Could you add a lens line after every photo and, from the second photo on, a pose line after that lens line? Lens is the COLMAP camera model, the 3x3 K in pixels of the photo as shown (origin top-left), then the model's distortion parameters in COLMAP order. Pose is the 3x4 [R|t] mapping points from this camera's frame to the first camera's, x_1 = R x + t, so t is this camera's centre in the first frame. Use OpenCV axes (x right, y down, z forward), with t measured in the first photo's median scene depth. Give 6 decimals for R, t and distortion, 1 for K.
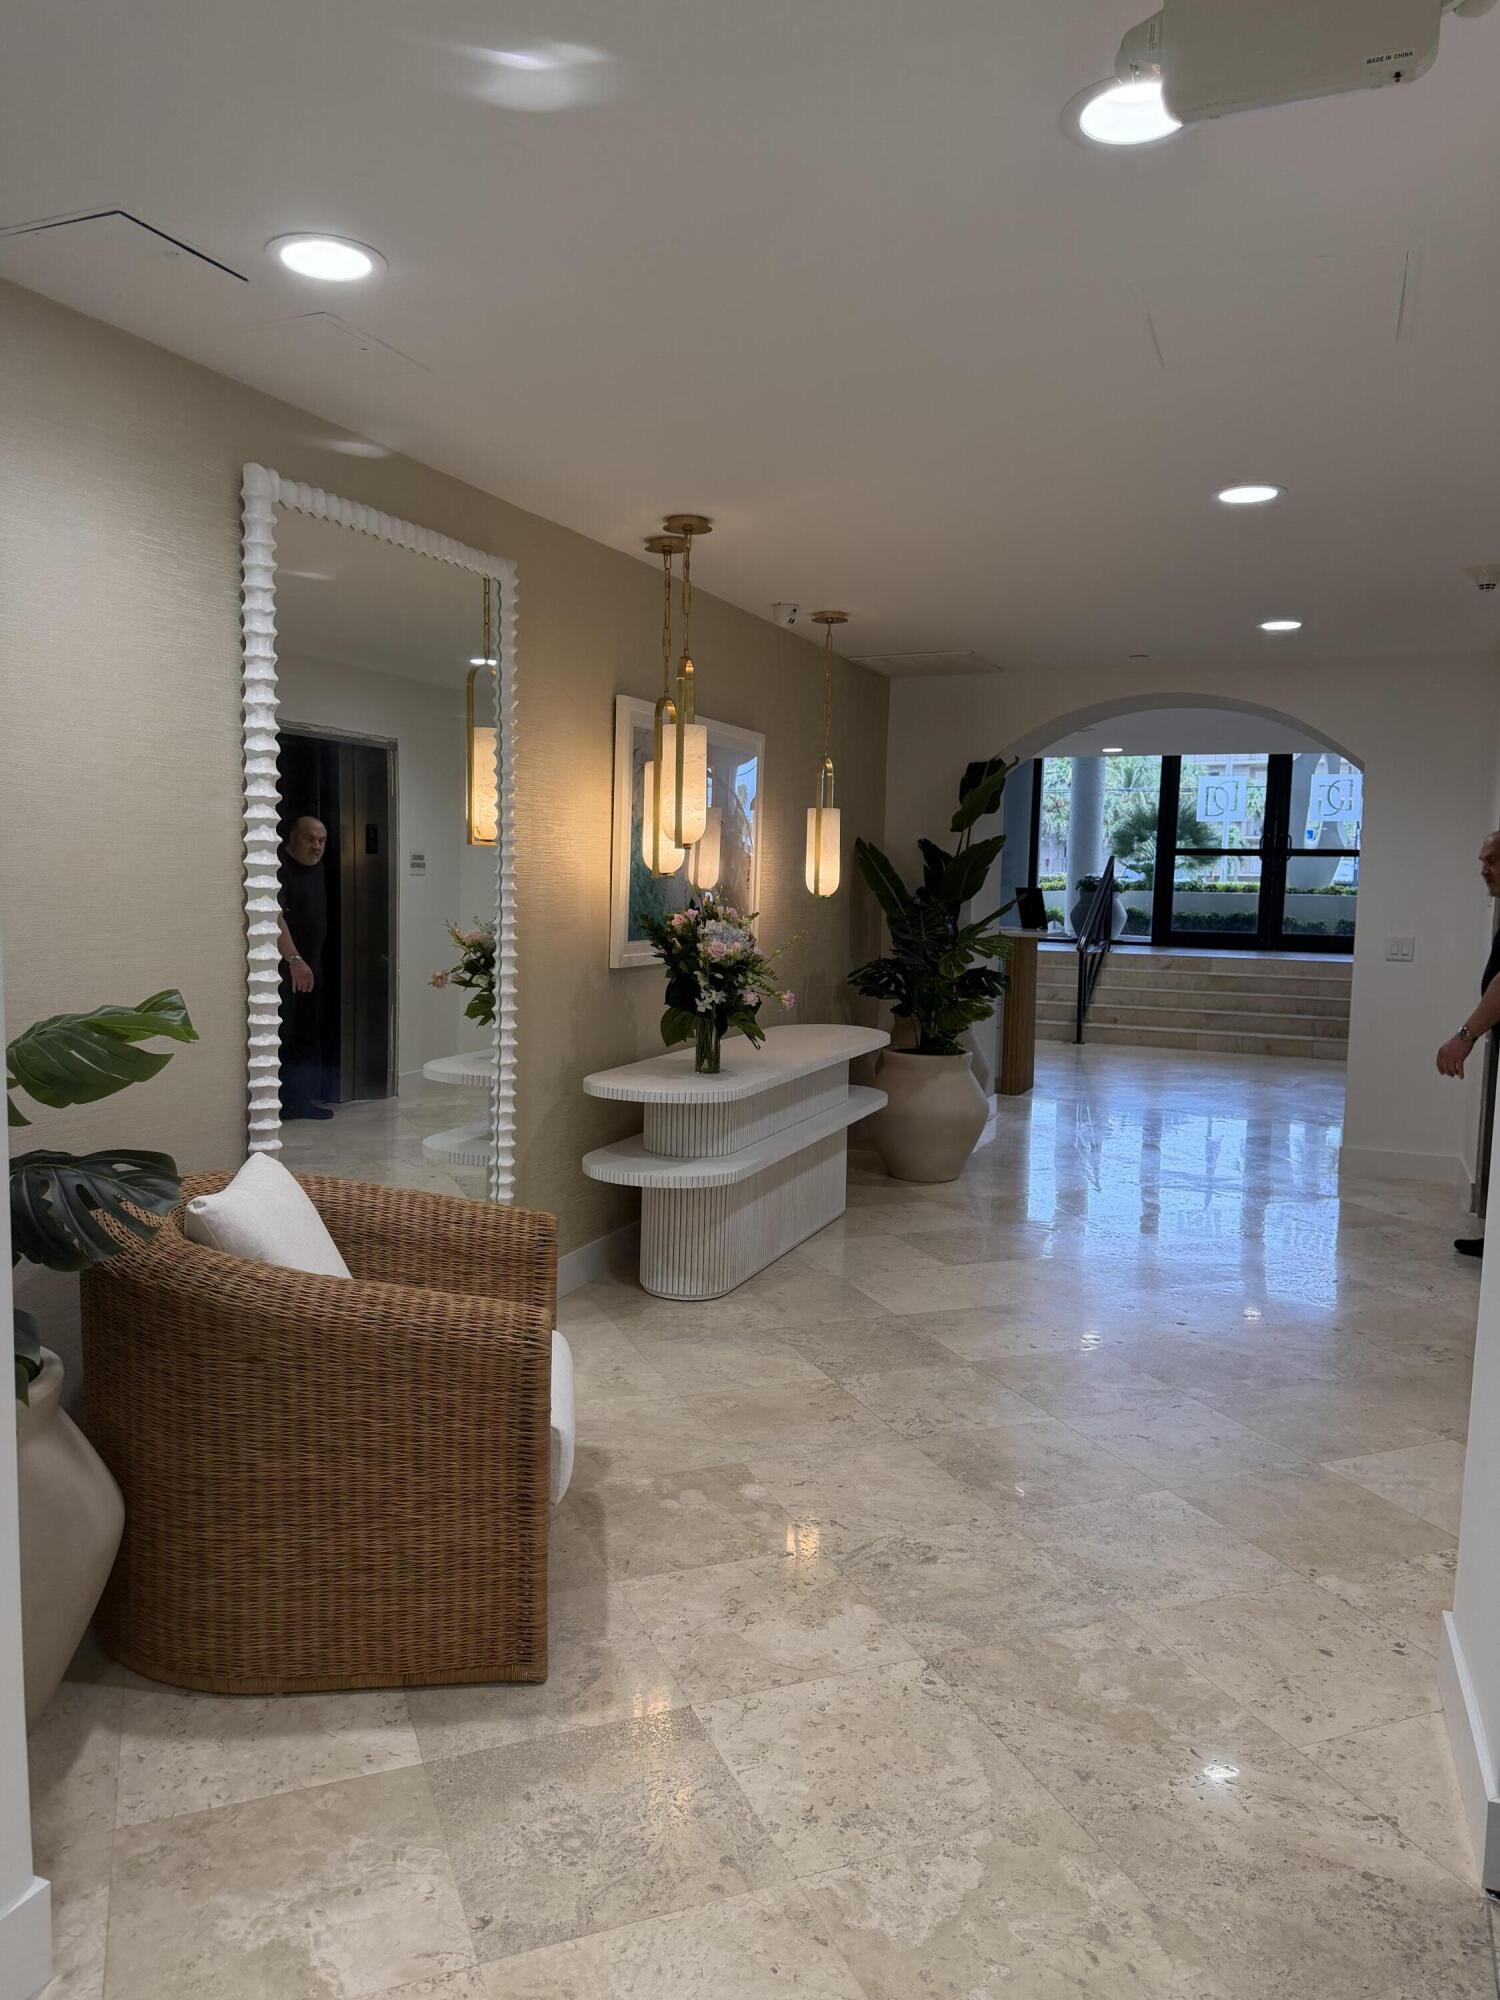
lens RADIAL K [[1403.7, 0, 750.0], [0, 1403.7, 1000.0], [0, 0, 1]] dist [0.072061, -0.094432]
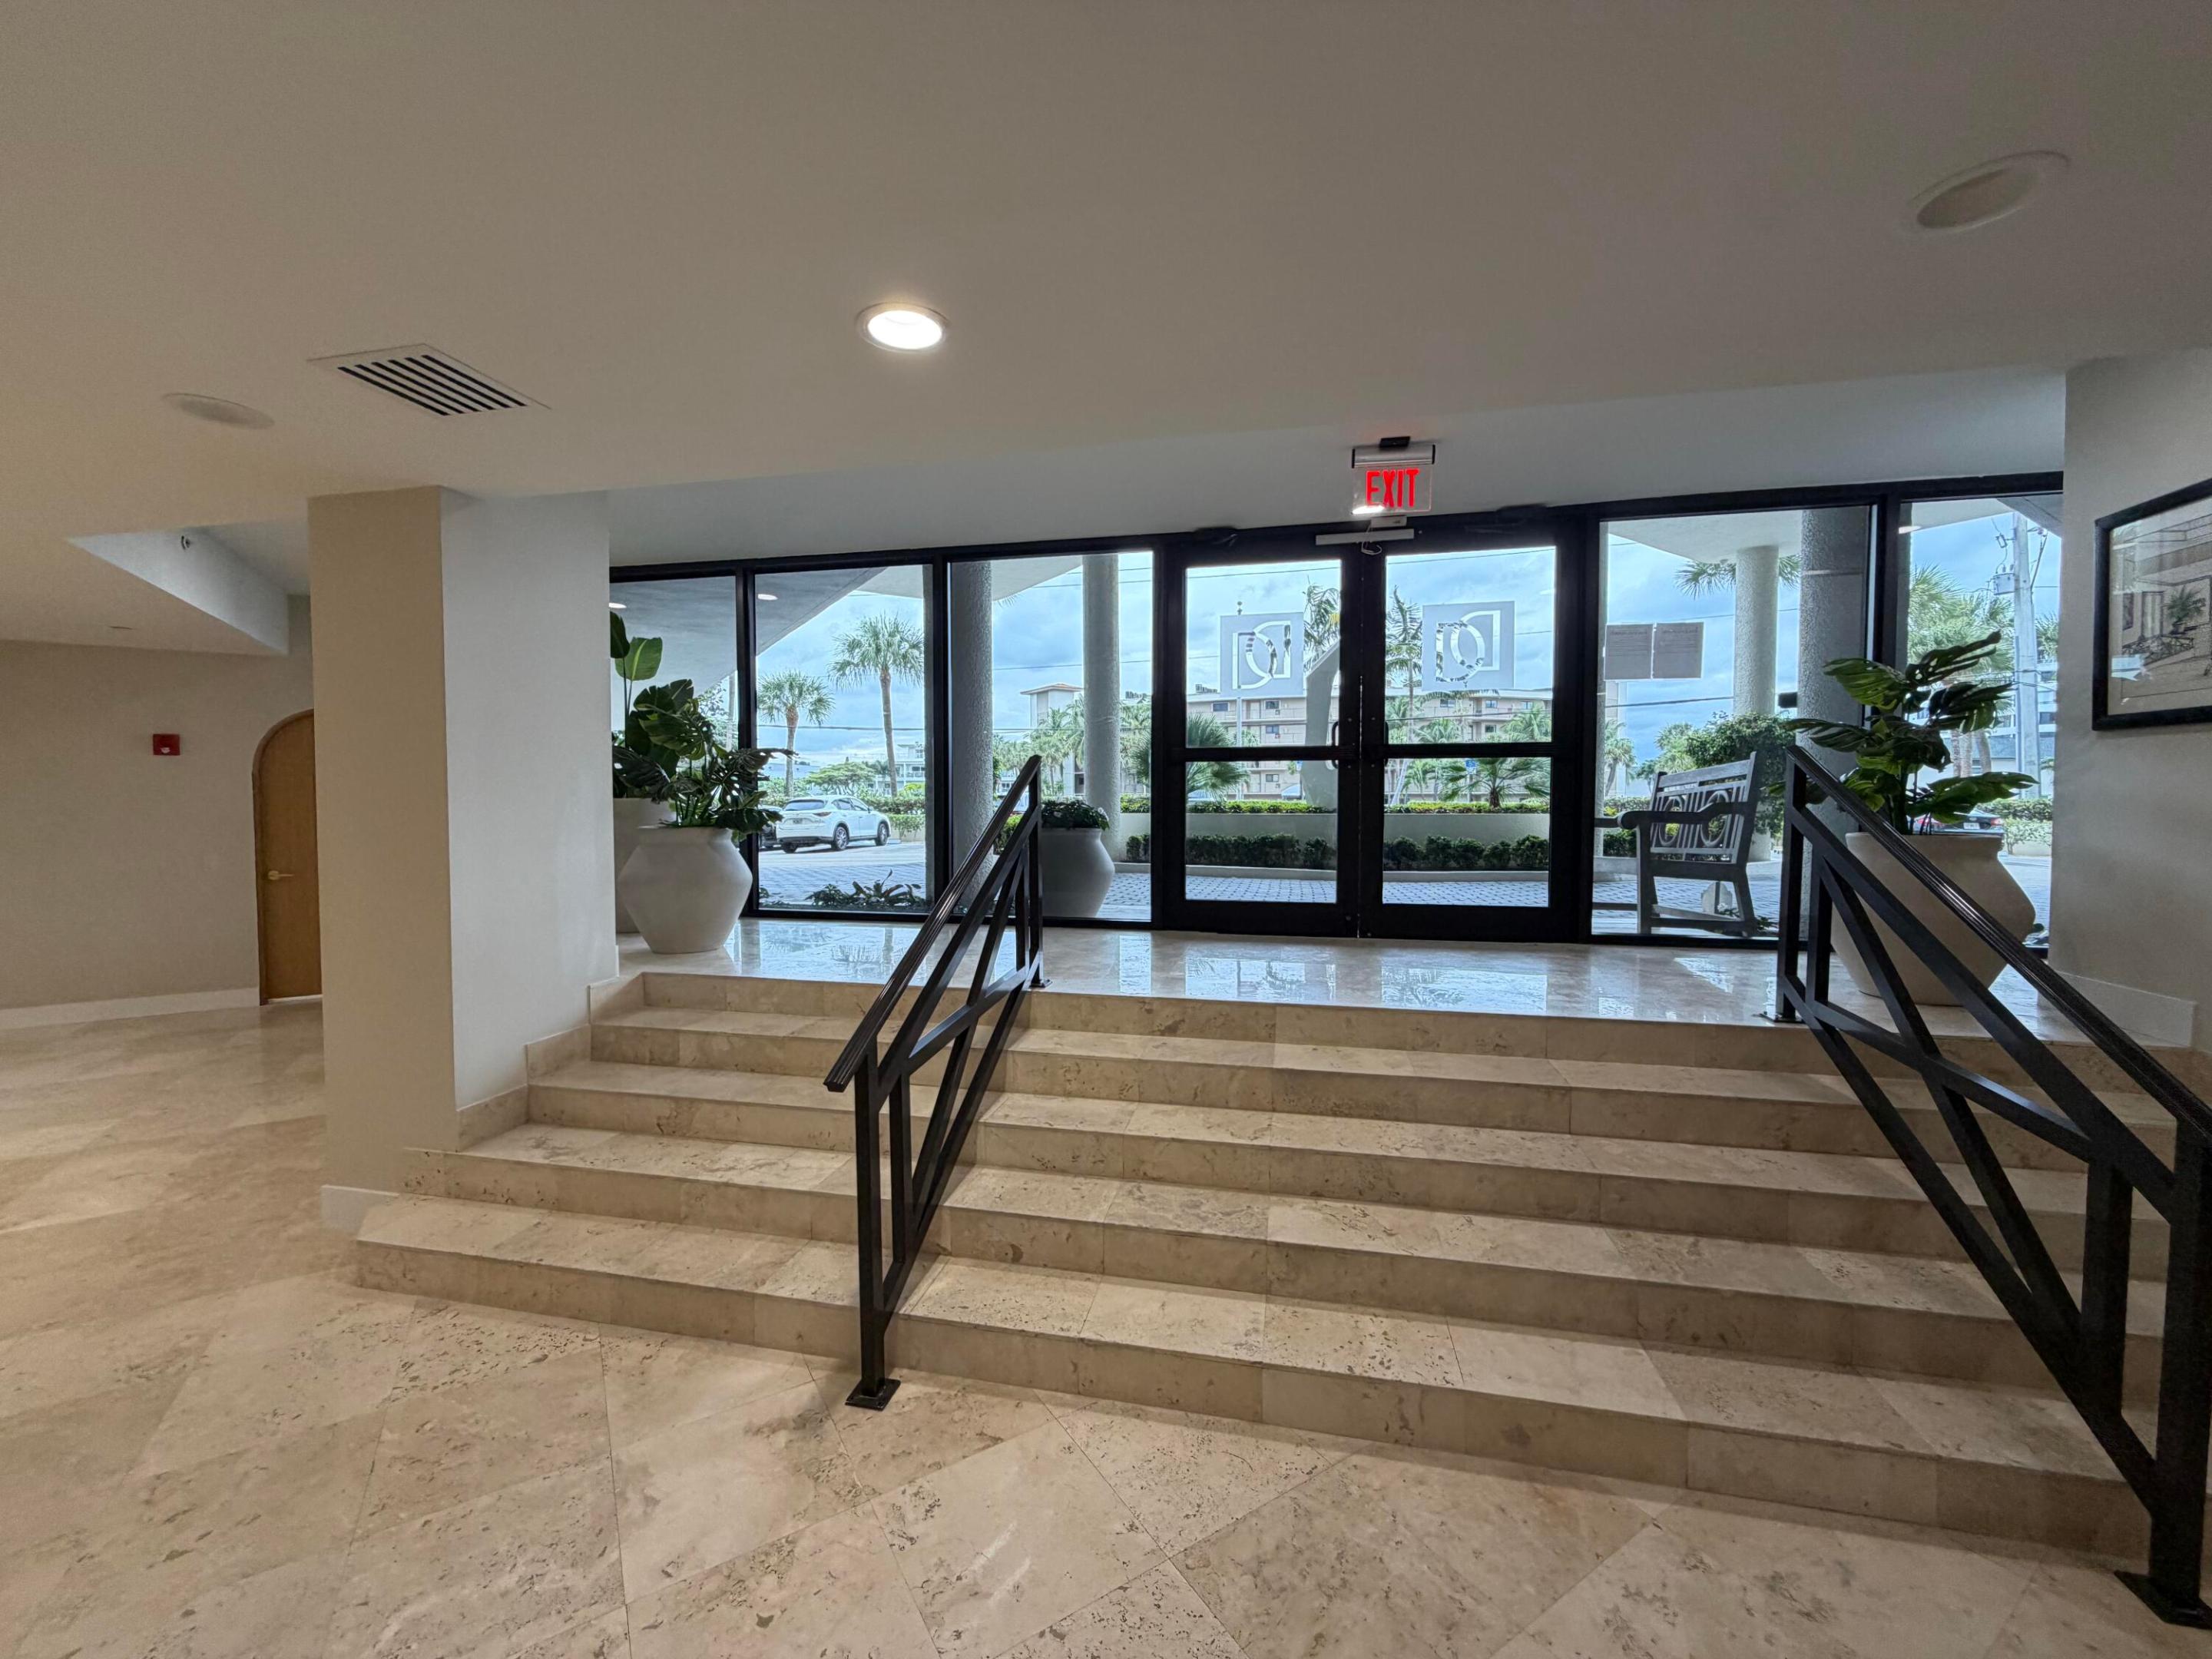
lens RADIAL K [[882.4, 0, 1106.0], [0, 882.4, 829.5], [0, 0, 1]] dist [0.001767, 0.000352]
pose [[0.983629, -0.024863, 0.178483, 0.194997], [0.034350, 0.998145, -0.050256, -0.055348], [-0.176902, 0.055564, 0.982659, 0.627737]]
